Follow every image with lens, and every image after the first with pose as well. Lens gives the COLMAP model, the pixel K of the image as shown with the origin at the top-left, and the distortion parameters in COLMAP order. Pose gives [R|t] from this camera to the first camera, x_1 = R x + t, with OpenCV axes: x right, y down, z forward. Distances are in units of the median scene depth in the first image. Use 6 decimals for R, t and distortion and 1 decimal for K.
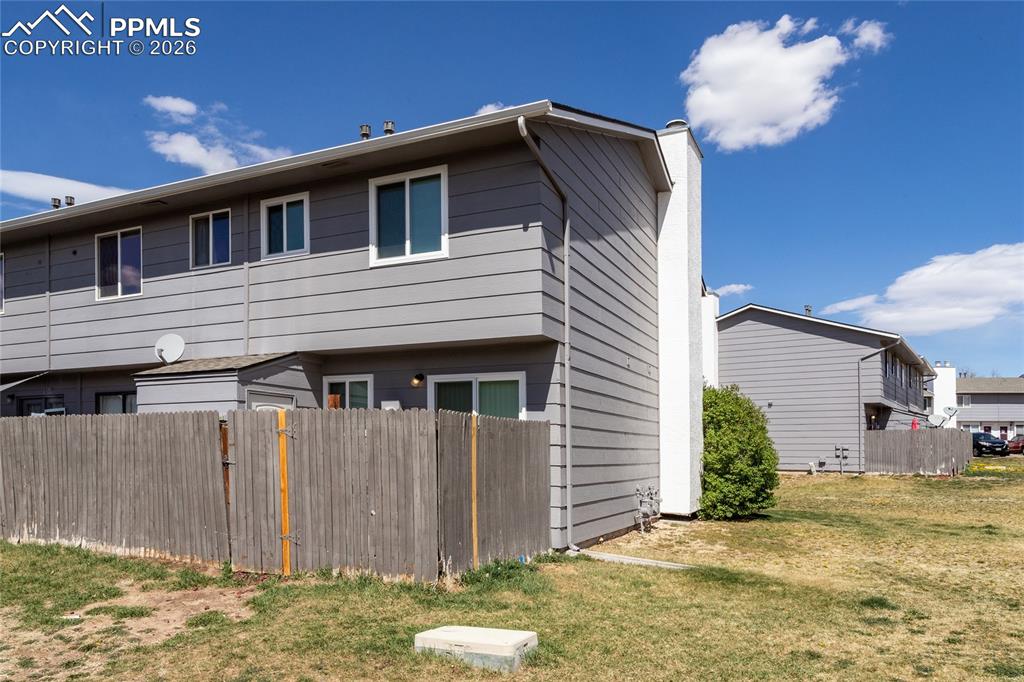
lens RADIAL K [[734.0, 0, 497.6], [0, 734.0, 466.4], [0, 0, 1]] dist [0.005920, 0.001991]
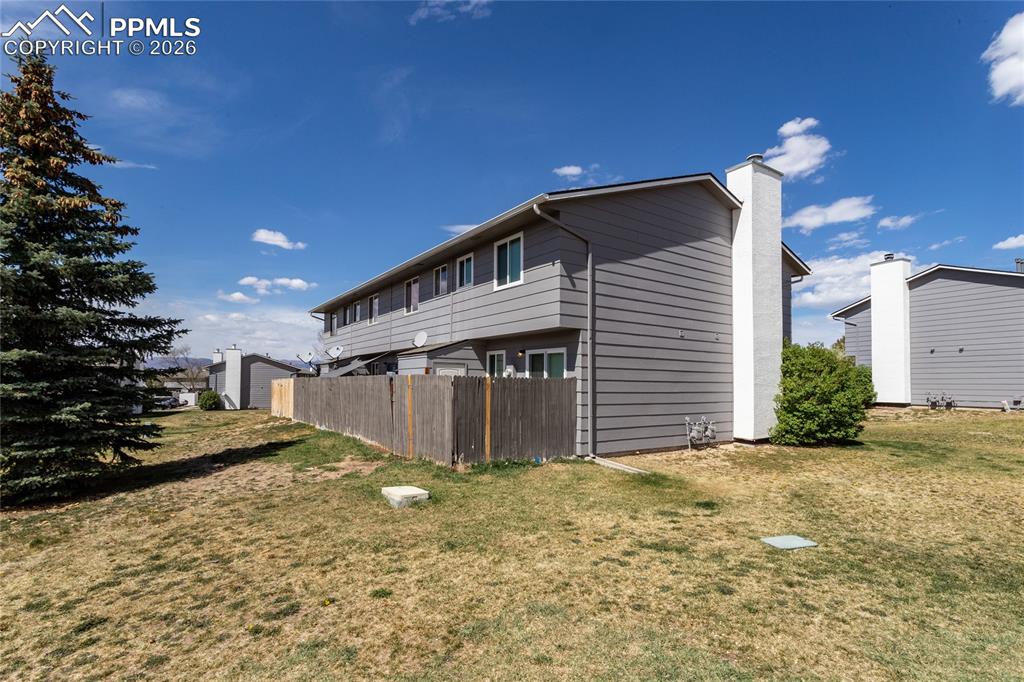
lens RADIAL K [[501.0, 0, 528.0], [0, 501.0, 384.1], [0, 0, 1]] dist [-0.000823, 0.002420]
pose [[0.885677, 0.000233, -0.464302, 0.469152], [-0.011476, 0.999705, -0.021389, -0.020297], [0.464160, 0.024272, 0.885419, -0.039456]]
